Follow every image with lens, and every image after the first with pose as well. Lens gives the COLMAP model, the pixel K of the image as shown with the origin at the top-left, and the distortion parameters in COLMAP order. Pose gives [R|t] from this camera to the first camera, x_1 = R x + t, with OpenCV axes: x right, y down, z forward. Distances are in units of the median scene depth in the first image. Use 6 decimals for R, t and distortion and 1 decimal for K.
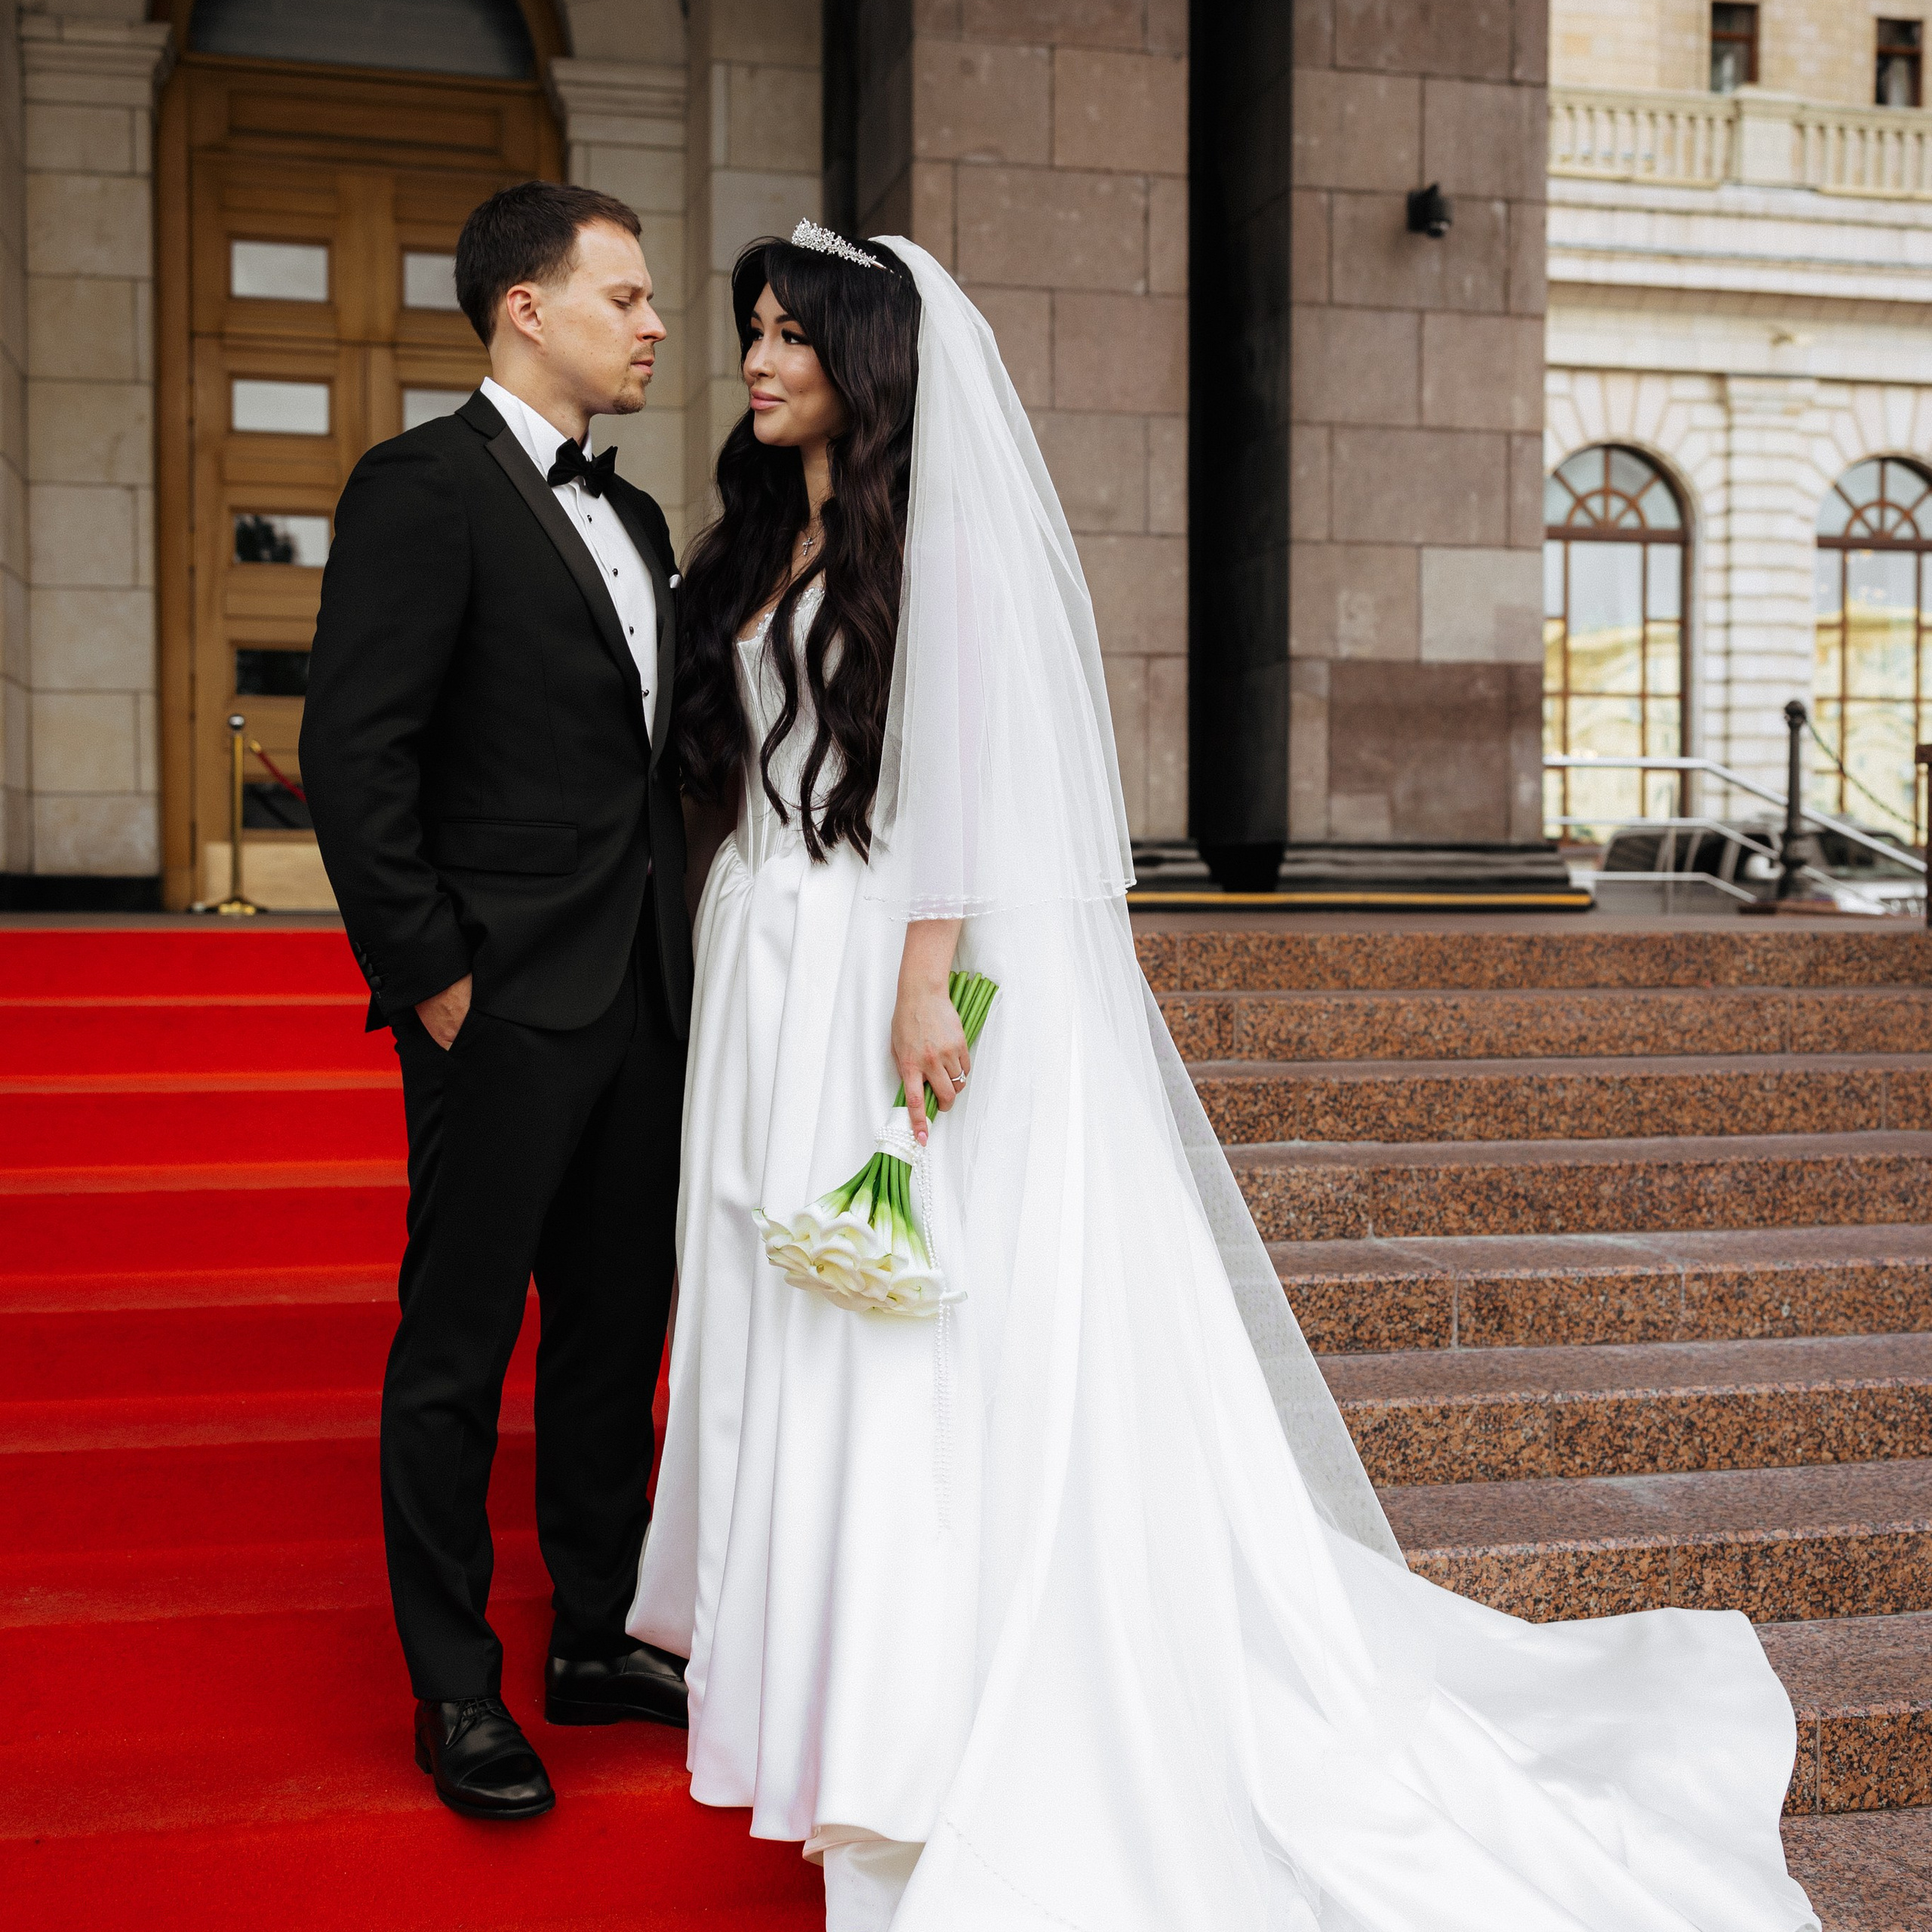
lens RADIAL K [[2613.6, 0, 942.2], [0, 2613.6, 968.2], [0, 0, 1]] dist [-0.000701, 0.035215]
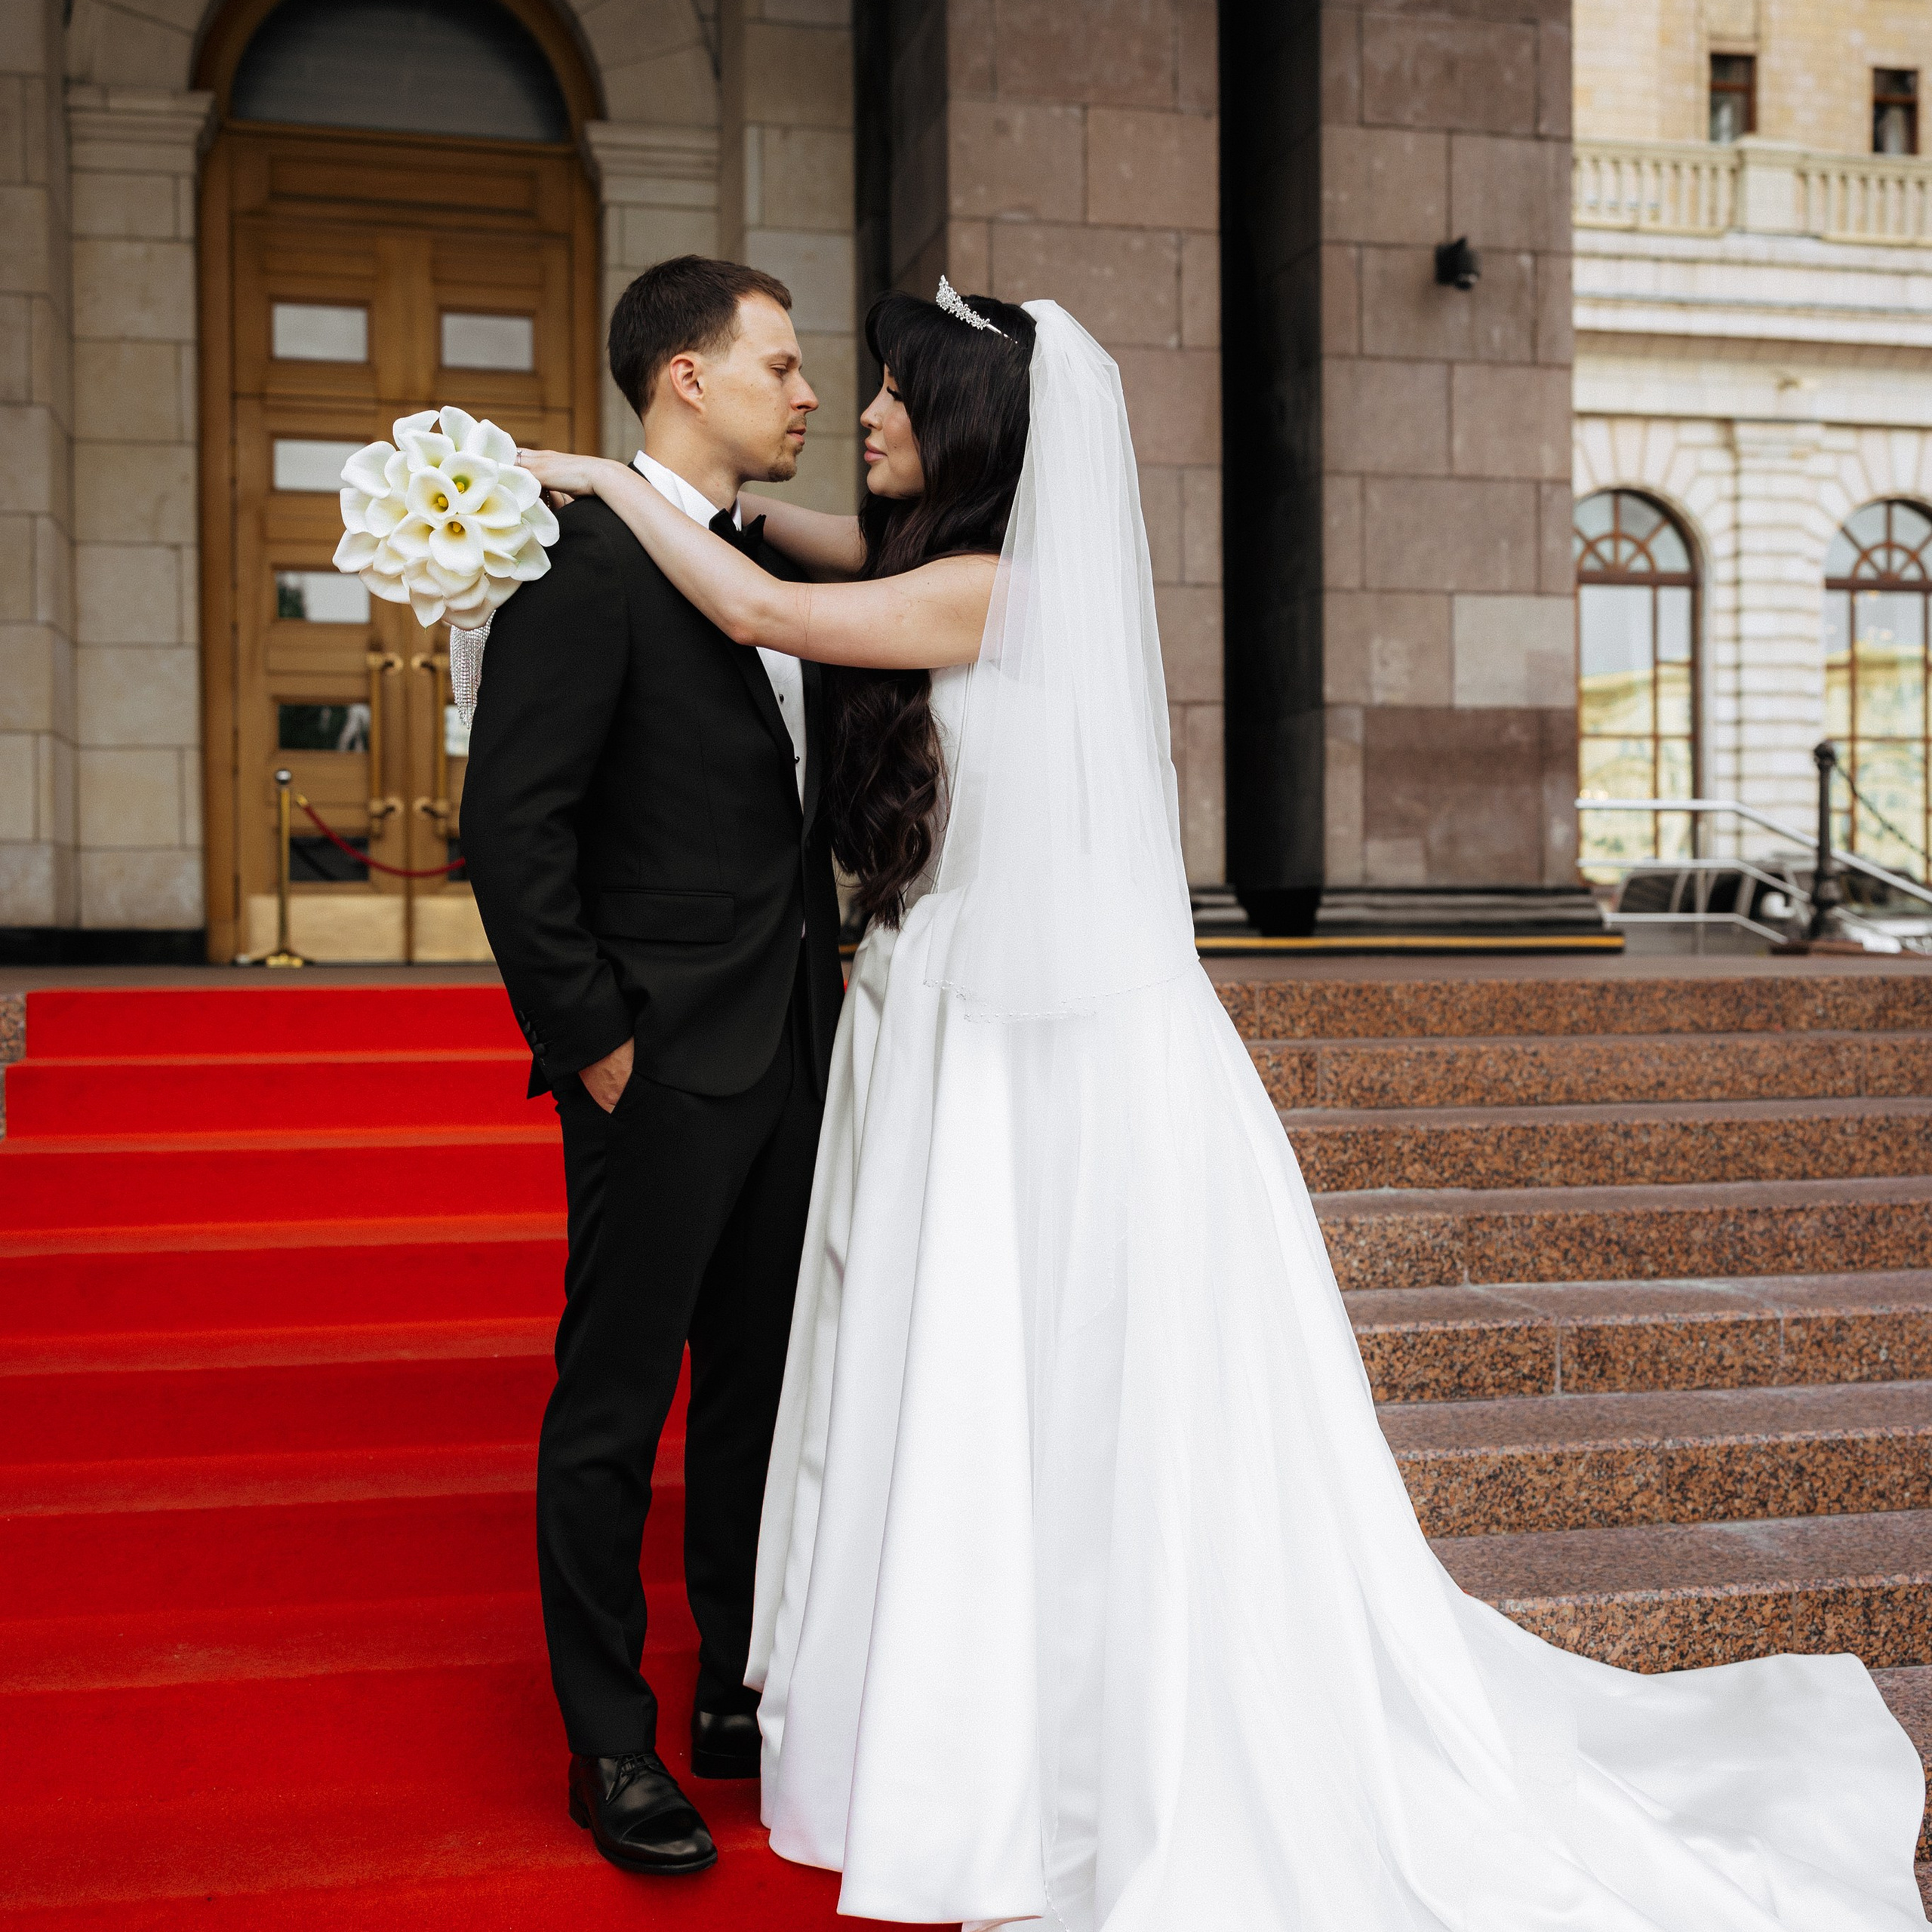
lens RADIAL K [[2592.9, 0, 941.3], [0, 2592.9, 967.6], [0, 0, 1]] dist [-0.007467, 0.041270]
pose [[0.999957, -0.007870, -0.004958, -0.028366], [0.007784, 0.999824, -0.017042, -0.003197], [0.005091, 0.017003, 0.999842, -0.002528]]
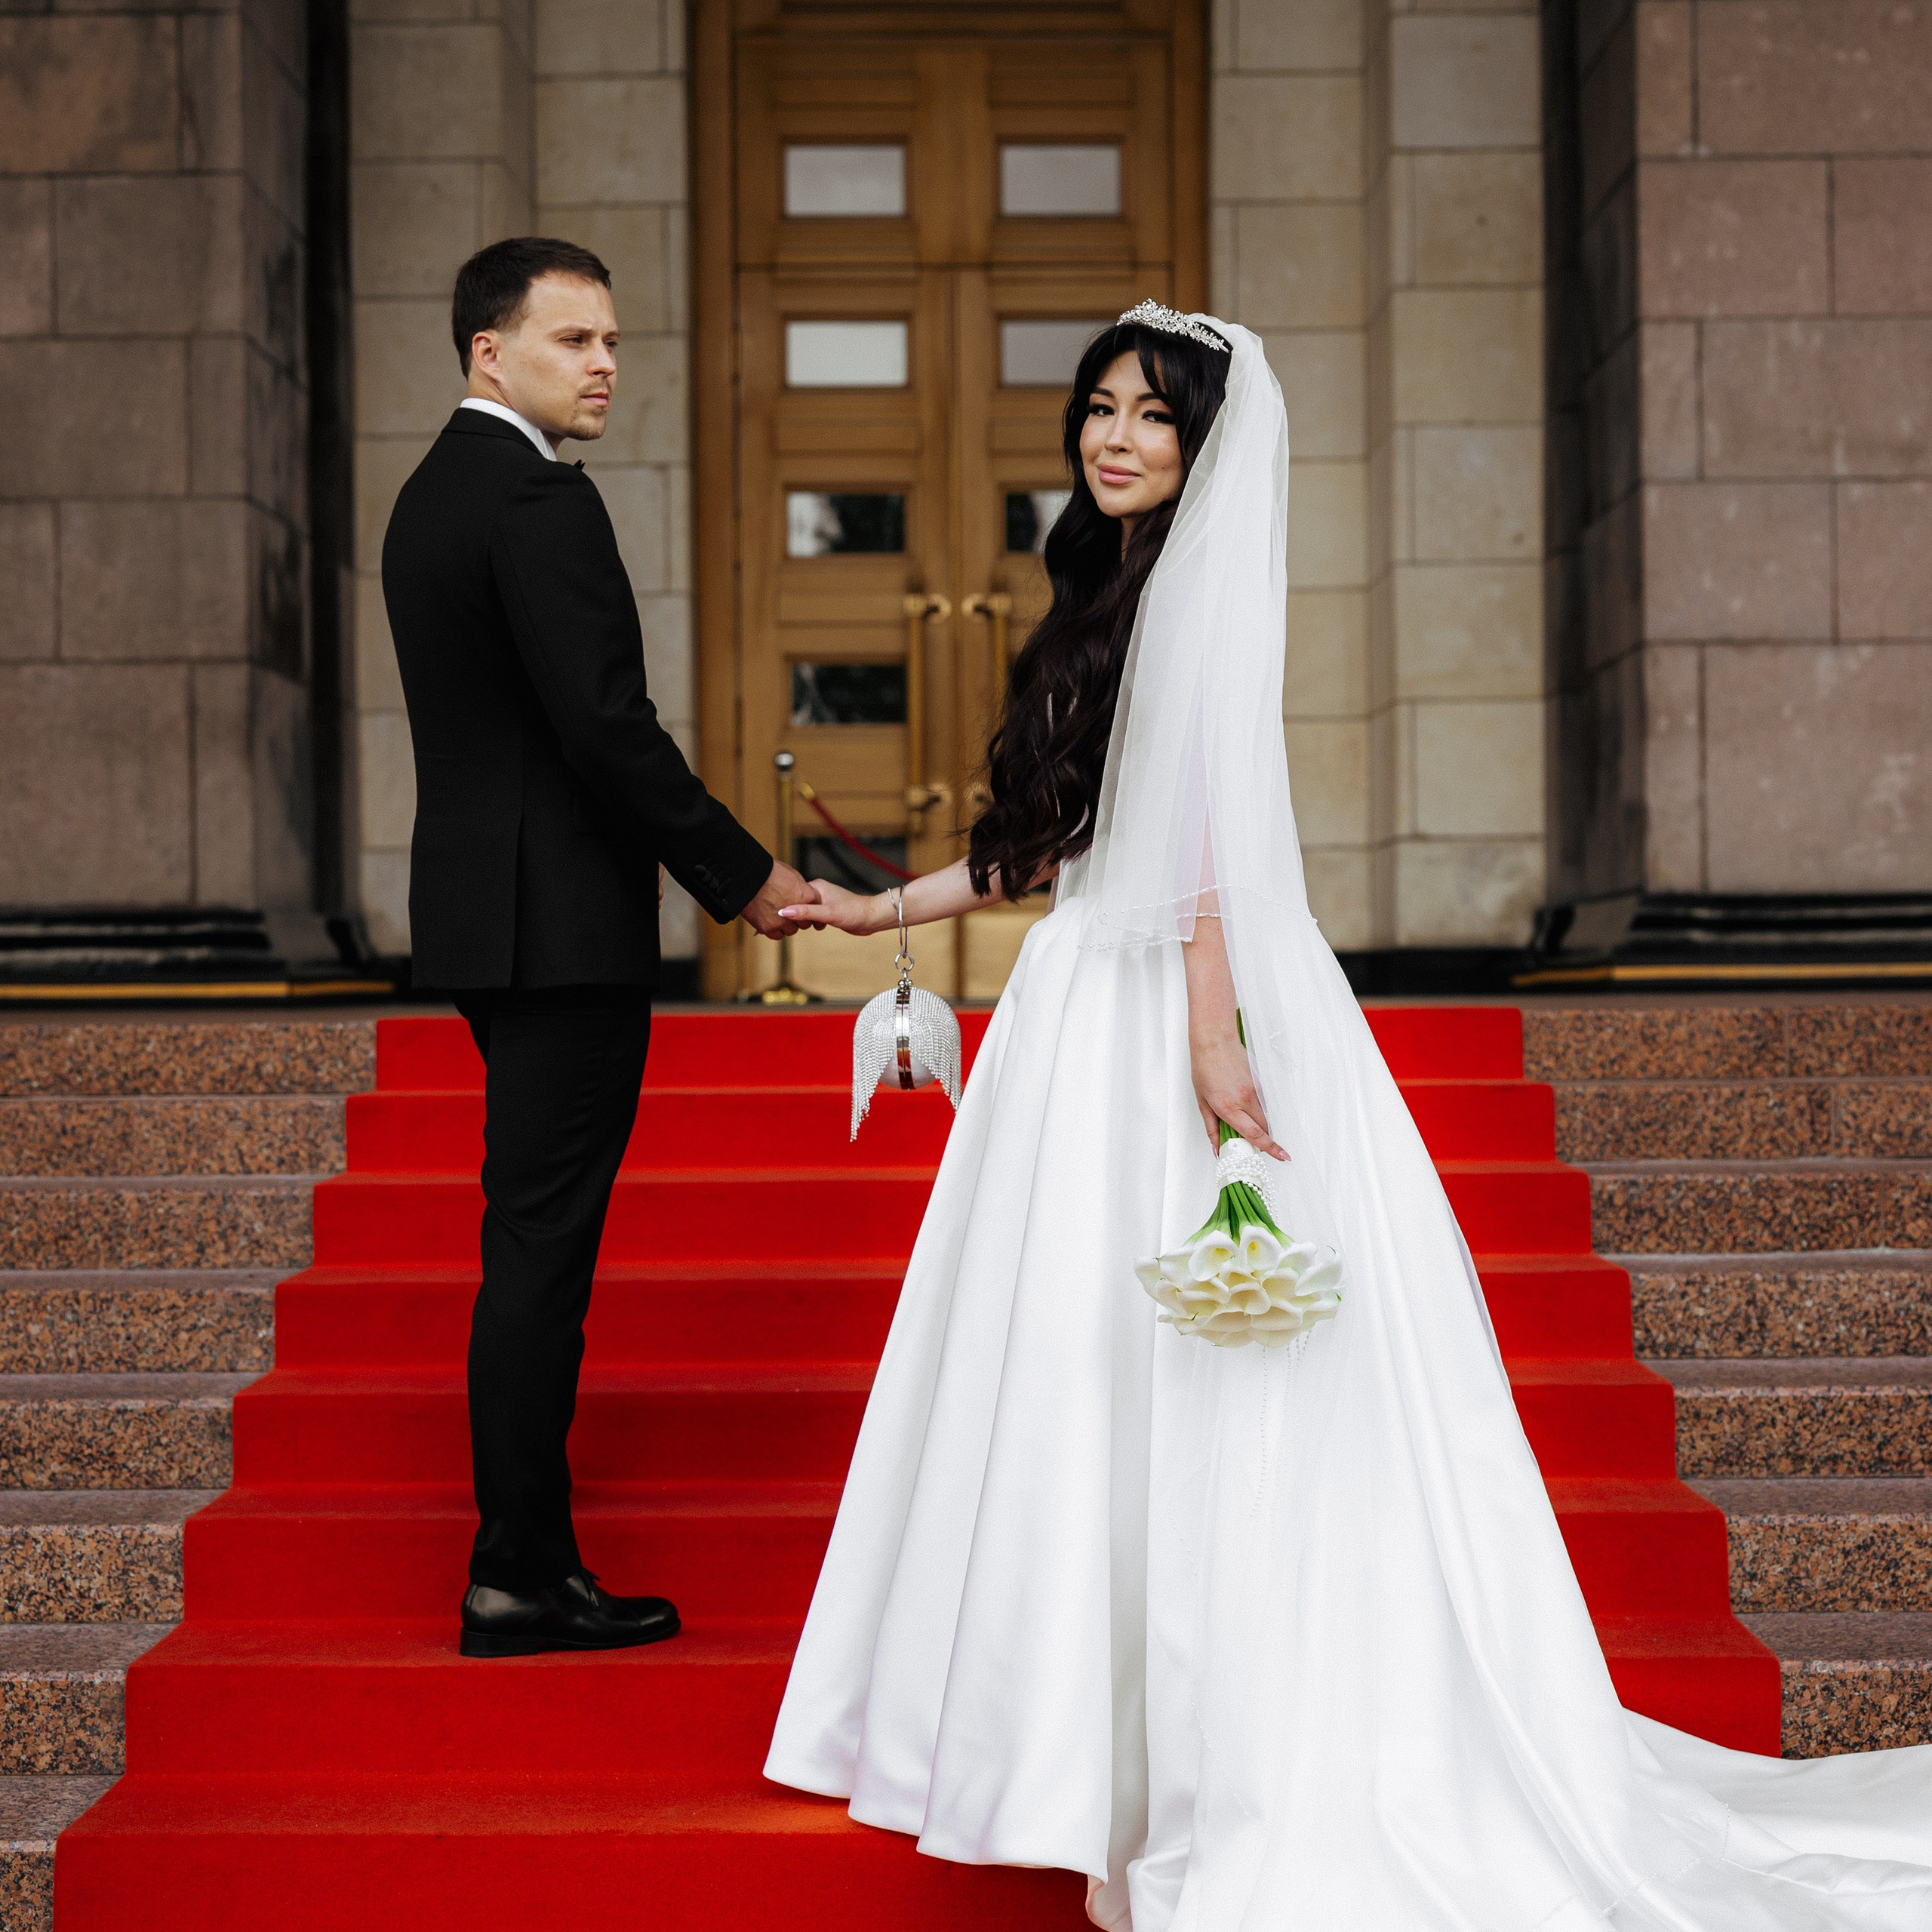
lens RADIAL K [[3780.2, 0, 966.0], [0, 3780.2, 966.0], [0, 0, 1]] dist [0.002251, 0.089952]
pose [[0.972962, -0.012371, -0.230633, 0.122366], [0.005239, 0.999490, -0.031510, 0.010622], [0.230905, 0.029449, 0.972531, -0.255669]]
